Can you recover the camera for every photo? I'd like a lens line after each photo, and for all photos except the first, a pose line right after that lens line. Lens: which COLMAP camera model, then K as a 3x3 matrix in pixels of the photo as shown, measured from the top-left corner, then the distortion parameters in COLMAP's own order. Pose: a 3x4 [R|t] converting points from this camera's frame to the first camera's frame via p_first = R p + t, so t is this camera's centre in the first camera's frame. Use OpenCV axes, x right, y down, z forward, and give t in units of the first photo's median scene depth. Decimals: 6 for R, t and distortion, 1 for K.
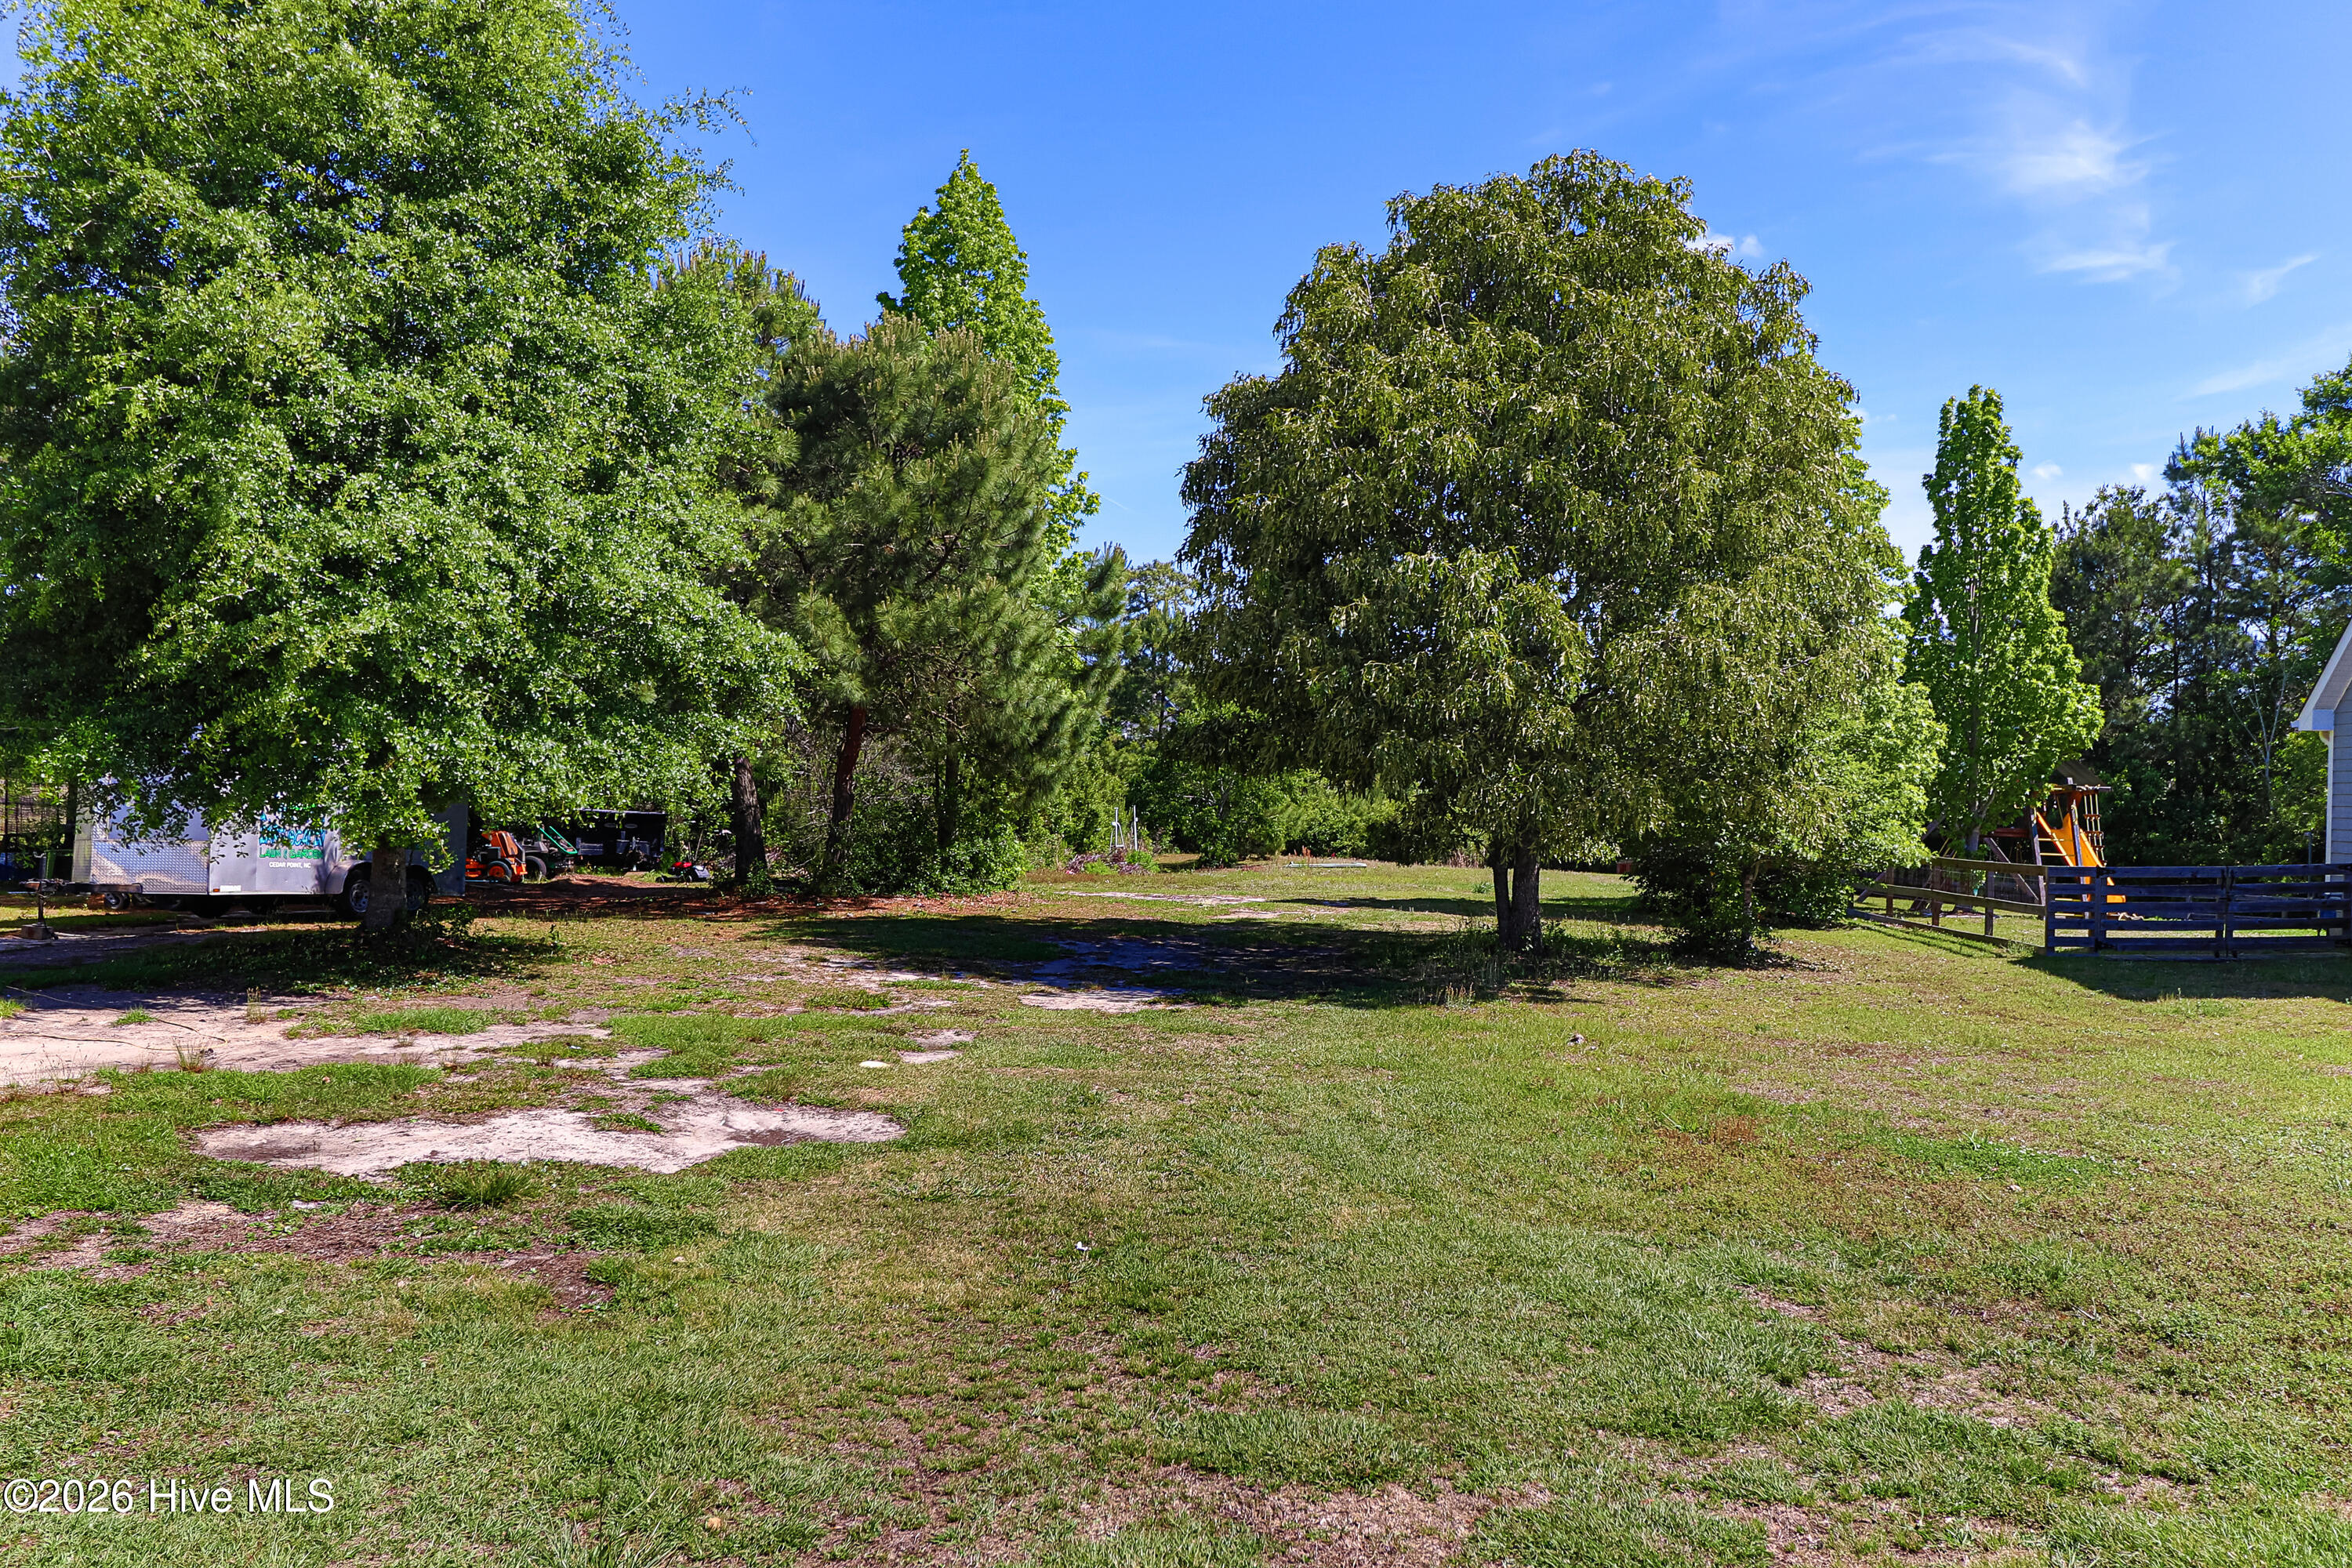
lens RADIAL K [[1778.2, 0, 1176.0], [0, 1778.2, 784.0], [0, 0, 1]] dist [0.001696, 0.001678]
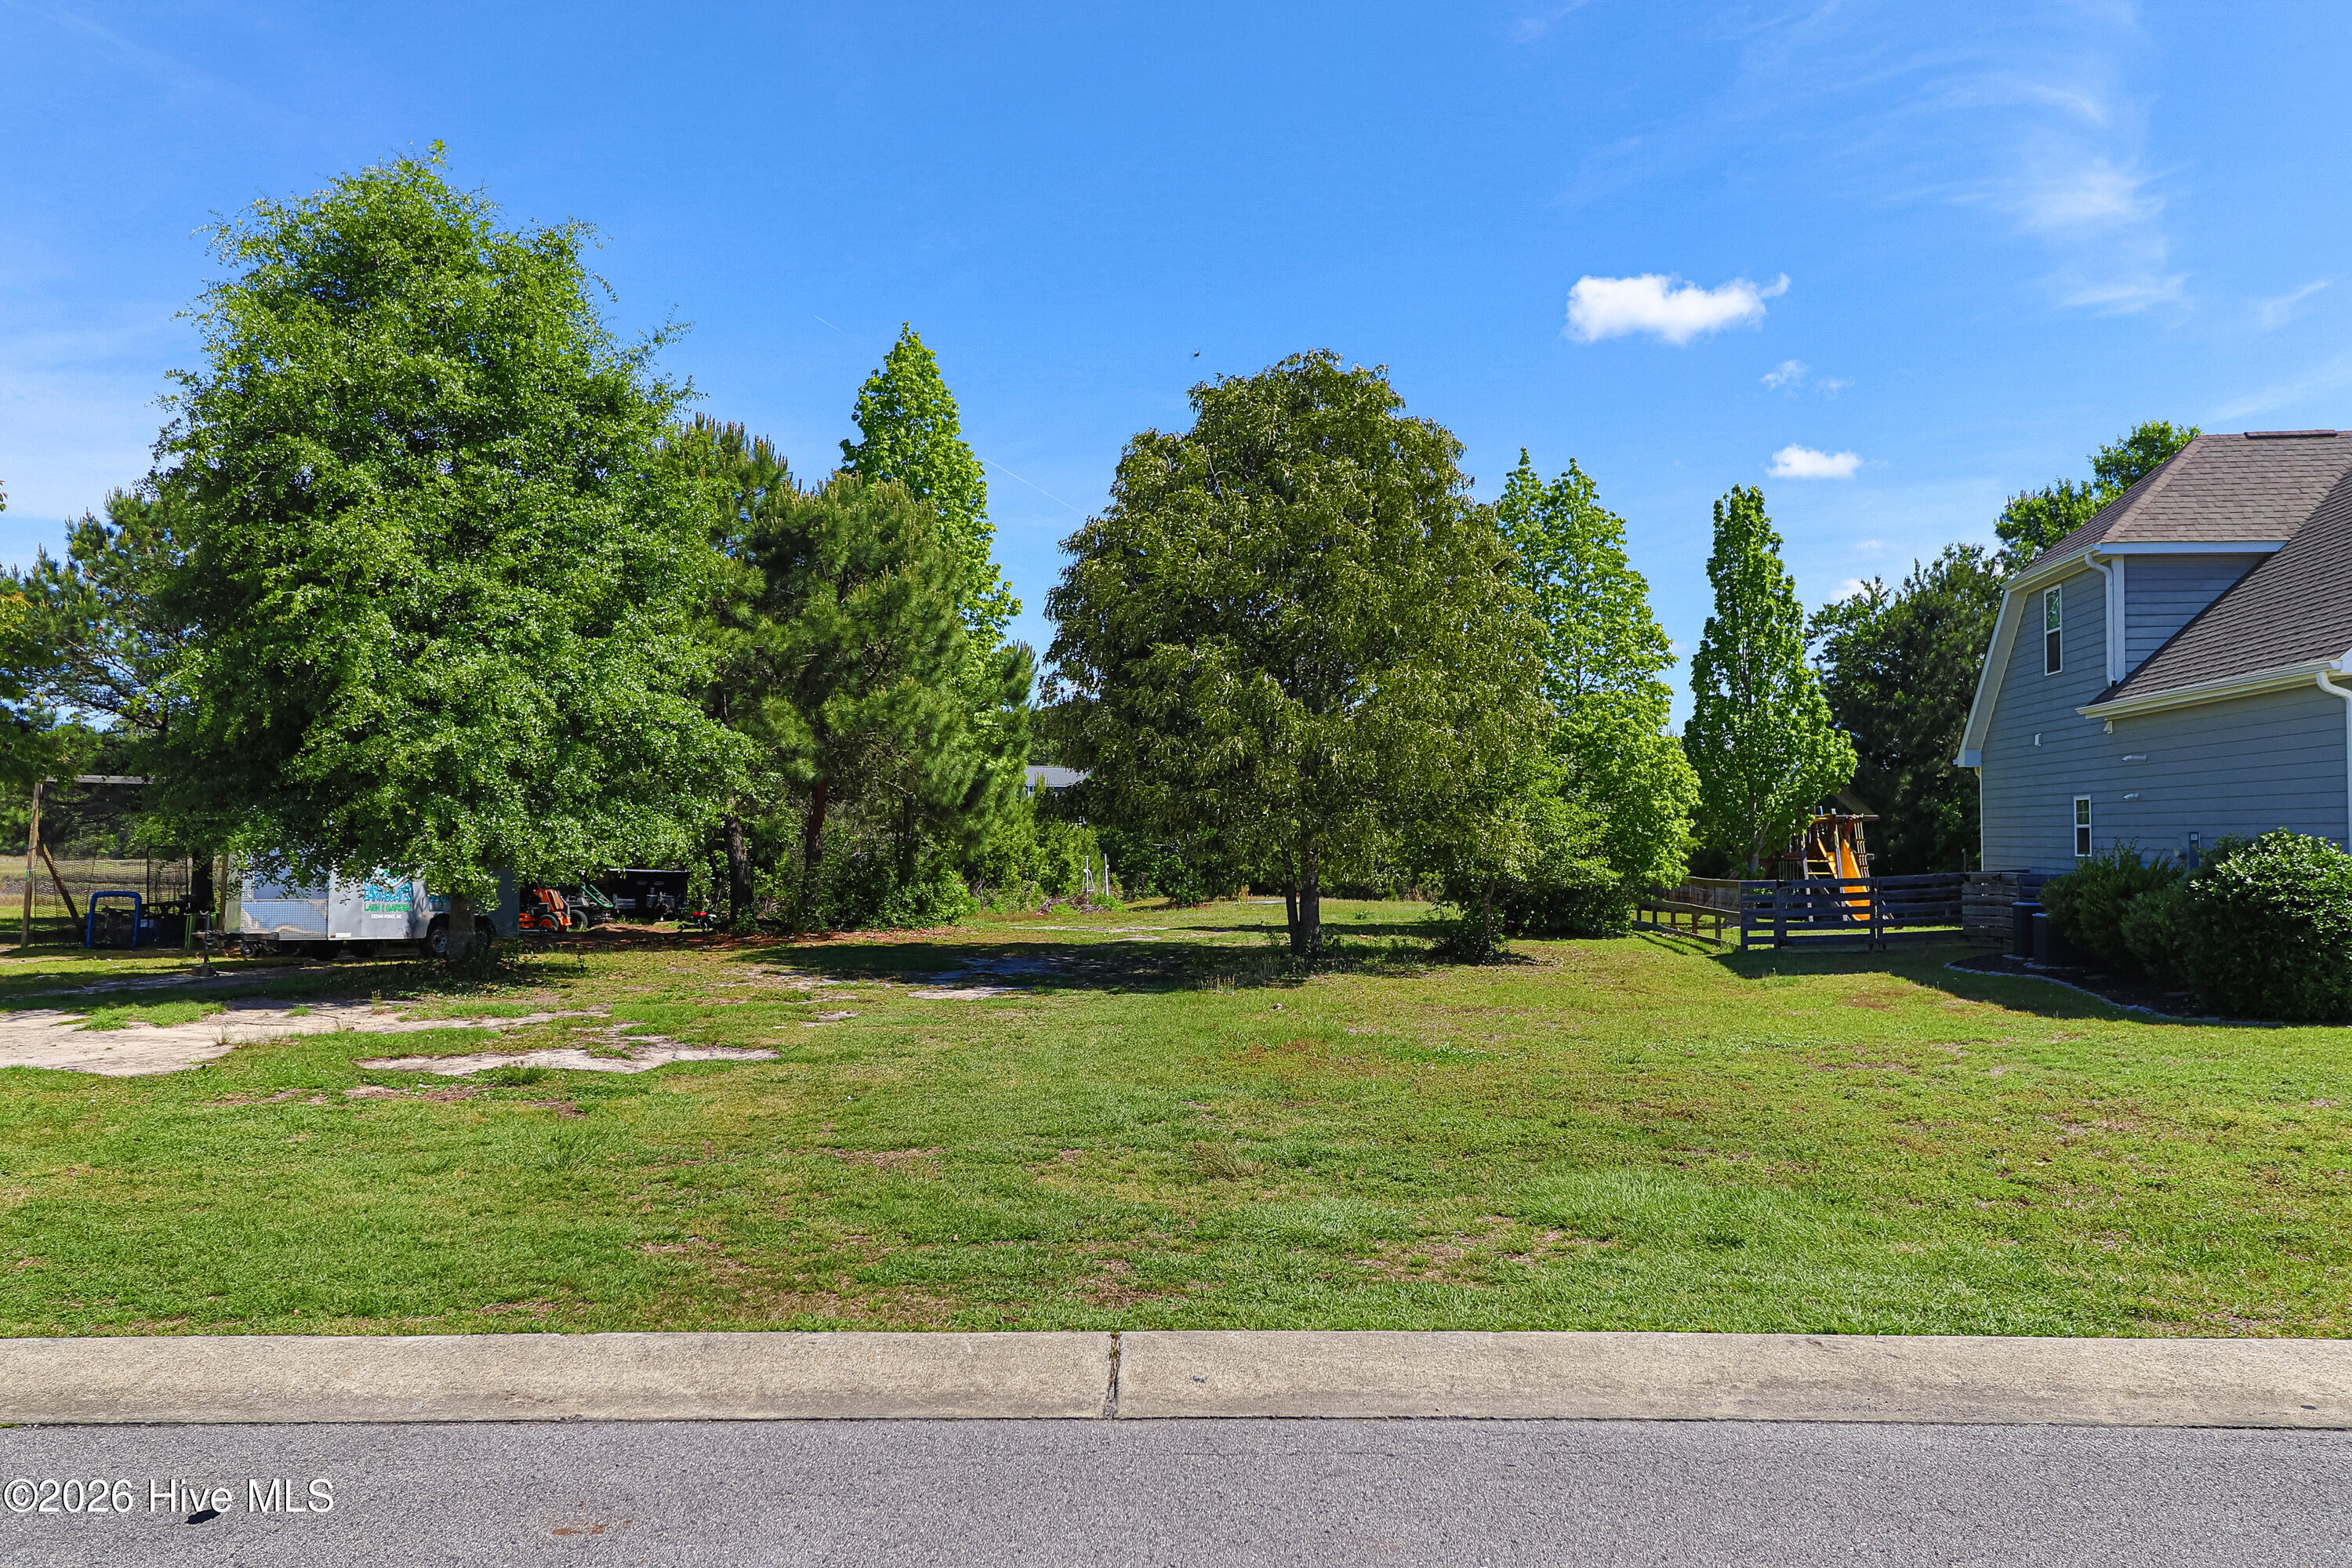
lens RADIAL K [[1960.9, 0, 1176.0], [0, 1960.9, 784.0], [0, 0, 1]] dist [-0.015240, -0.009168]
pose [[0.997737, -0.029016, -0.060647, 0.172159], [0.027459, 0.999276, -0.026351, 0.002938], [0.061368, 0.024626, 0.997811, -0.405504]]
